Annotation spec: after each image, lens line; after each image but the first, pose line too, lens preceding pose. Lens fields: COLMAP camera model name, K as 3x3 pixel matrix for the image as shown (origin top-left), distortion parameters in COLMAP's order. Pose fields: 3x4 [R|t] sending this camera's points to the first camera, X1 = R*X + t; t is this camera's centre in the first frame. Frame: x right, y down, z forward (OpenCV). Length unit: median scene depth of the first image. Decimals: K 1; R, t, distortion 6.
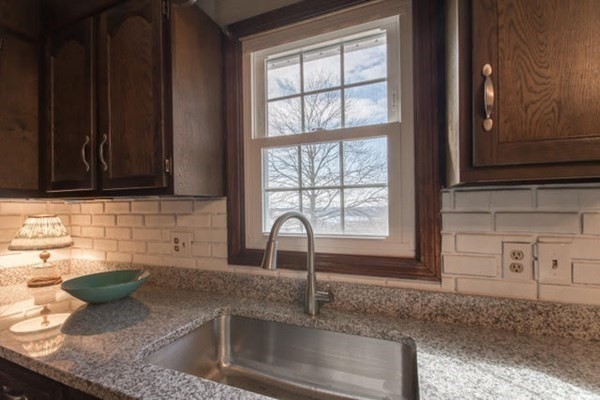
lens RADIAL K [[294.0, 0, 283.2], [0, 294.0, 204.8], [0, 0, 1]] dist [0.005223, 0.000072]
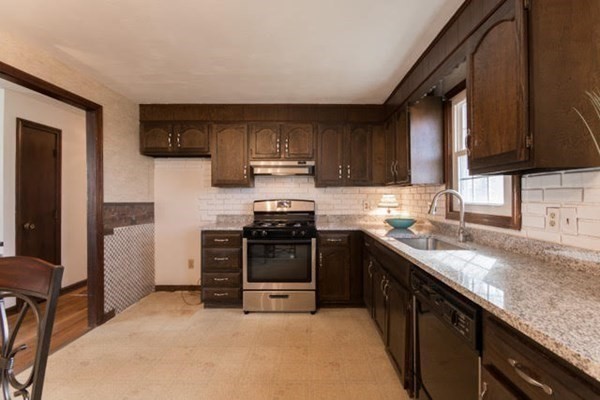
lens RADIAL K [[268.9, 0, 300.0], [0, 268.9, 200.0], [0, 0, 1]] dist [-0.000772, -0.000057]
pose [[0.367592, 0.021930, -0.929728, 1.330533], [0.009868, 0.999574, 0.027479, 0.027463], [0.929935, -0.019275, 0.367219, -0.646374]]
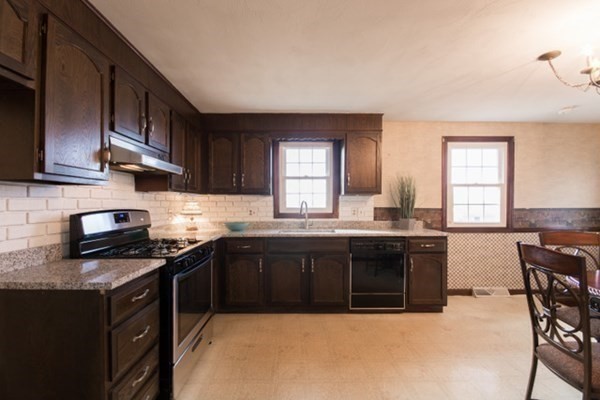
lens RADIAL K [[268.9, 0, 300.0], [0, 268.9, 200.0], [0, 0, 1]] dist [-0.000772, -0.000057]
pose [[0.917885, 0.013334, 0.396623, -1.235336], [-0.014683, 0.999892, 0.000367, 0.017884], [-0.396575, -0.006160, 0.917982, -1.892068]]
